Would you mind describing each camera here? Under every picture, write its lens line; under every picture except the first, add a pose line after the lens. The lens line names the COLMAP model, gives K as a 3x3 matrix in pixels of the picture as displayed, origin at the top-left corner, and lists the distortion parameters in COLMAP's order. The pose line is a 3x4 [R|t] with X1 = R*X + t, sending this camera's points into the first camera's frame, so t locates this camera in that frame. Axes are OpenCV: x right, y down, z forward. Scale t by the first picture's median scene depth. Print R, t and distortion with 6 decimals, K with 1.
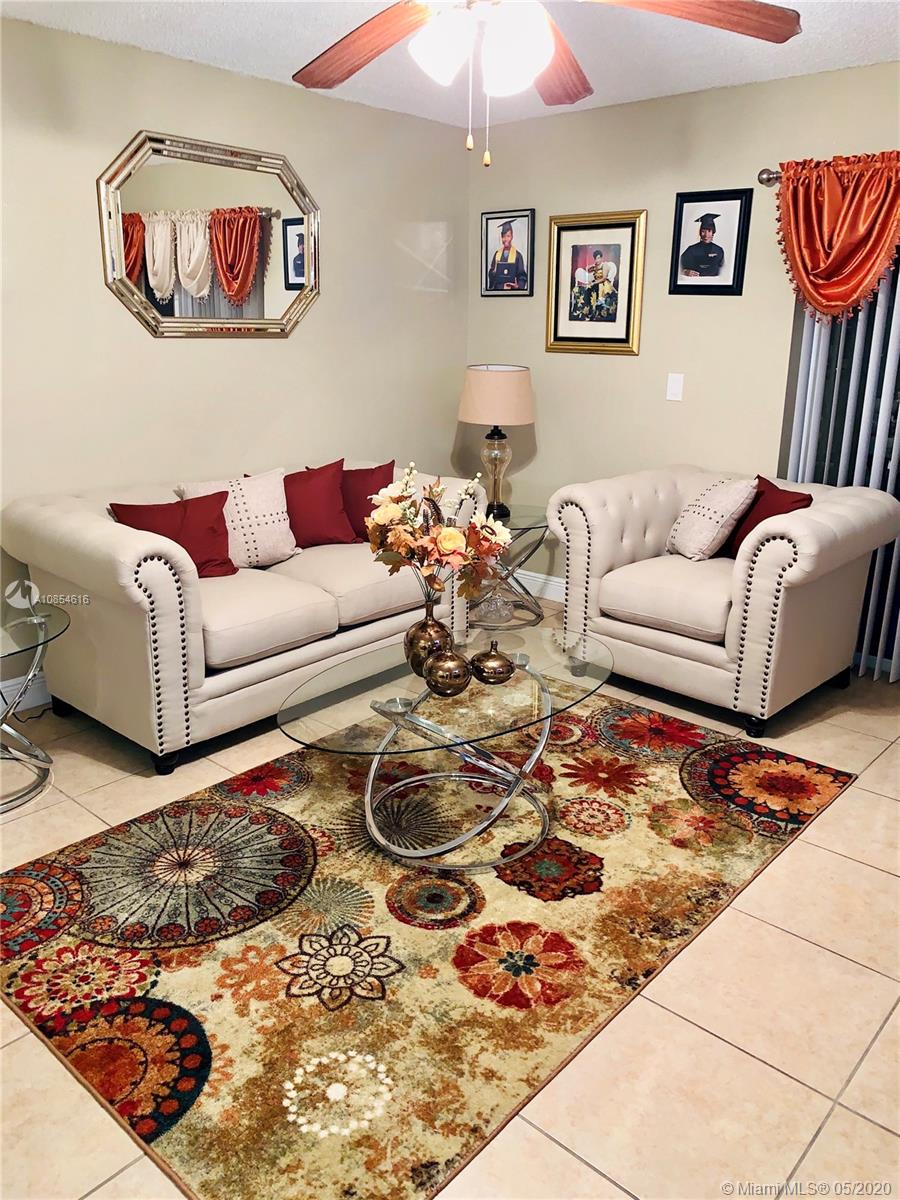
lens RADIAL K [[921.9, 0, 451.4], [0, 921.9, 590.5], [0, 0, 1]] dist [0.024775, -0.012487]
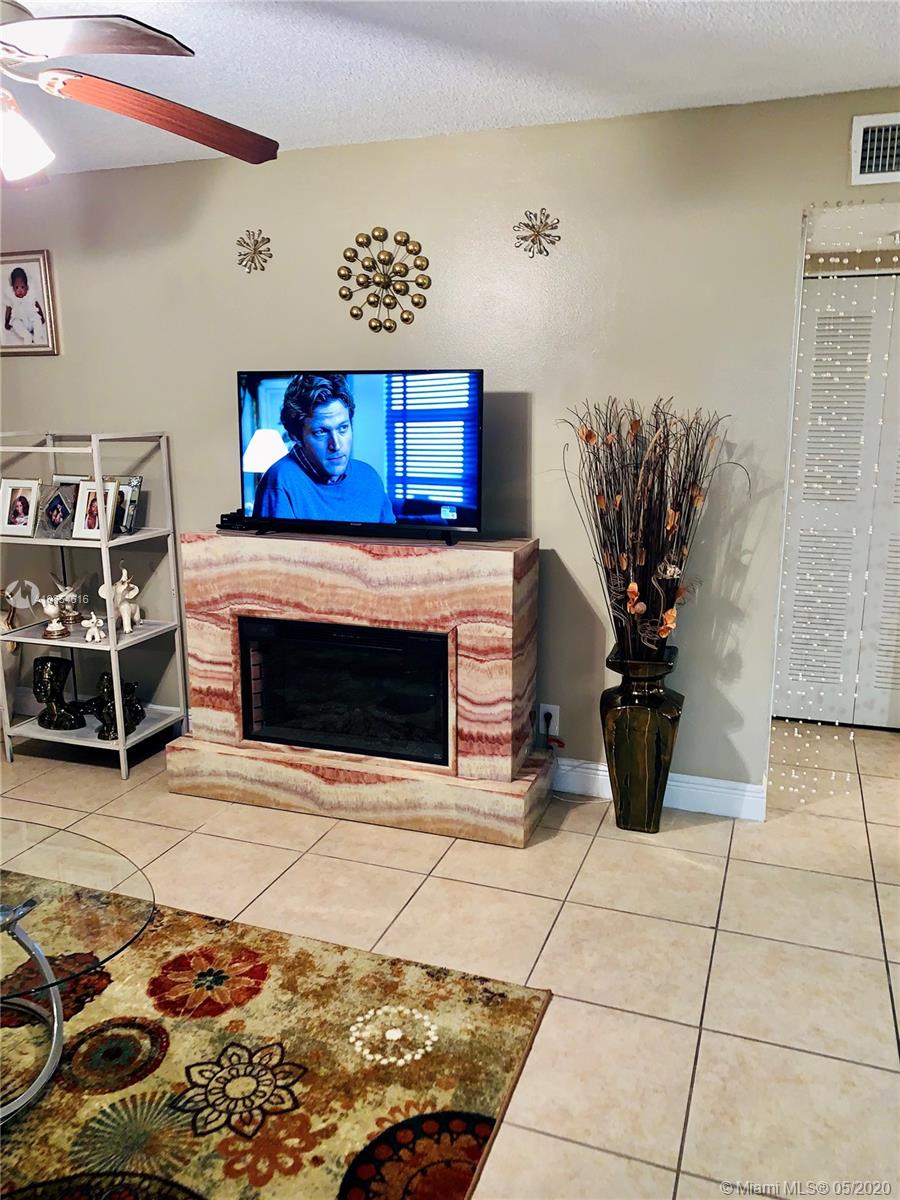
lens RADIAL K [[921.9, 0, 451.4], [0, 921.9, 590.5], [0, 0, 1]] dist [0.024775, -0.012487]
pose [[-0.366464, -0.203311, 0.907947, -0.660668], [0.259478, 0.914787, 0.309573, -0.204621], [-0.893518, 0.349040, -0.282482, 0.621088]]
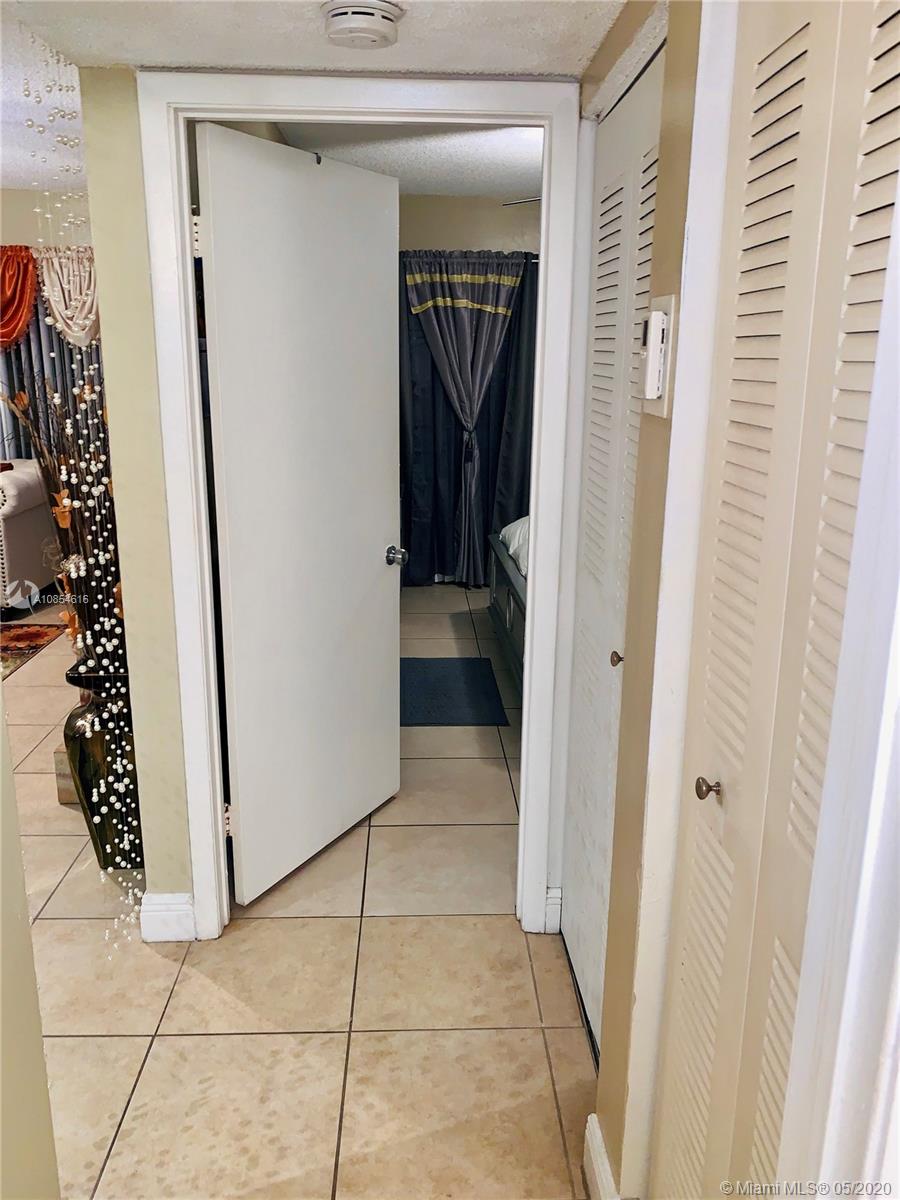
lens RADIAL K [[921.9, 0, 451.4], [0, 921.9, 590.5], [0, 0, 1]] dist [0.024775, -0.012487]
pose [[0.722366, -0.172994, 0.669522, -0.169500], [0.189208, 0.980701, 0.049257, 0.185661], [-0.665122, 0.091097, 0.741157, -0.680876]]
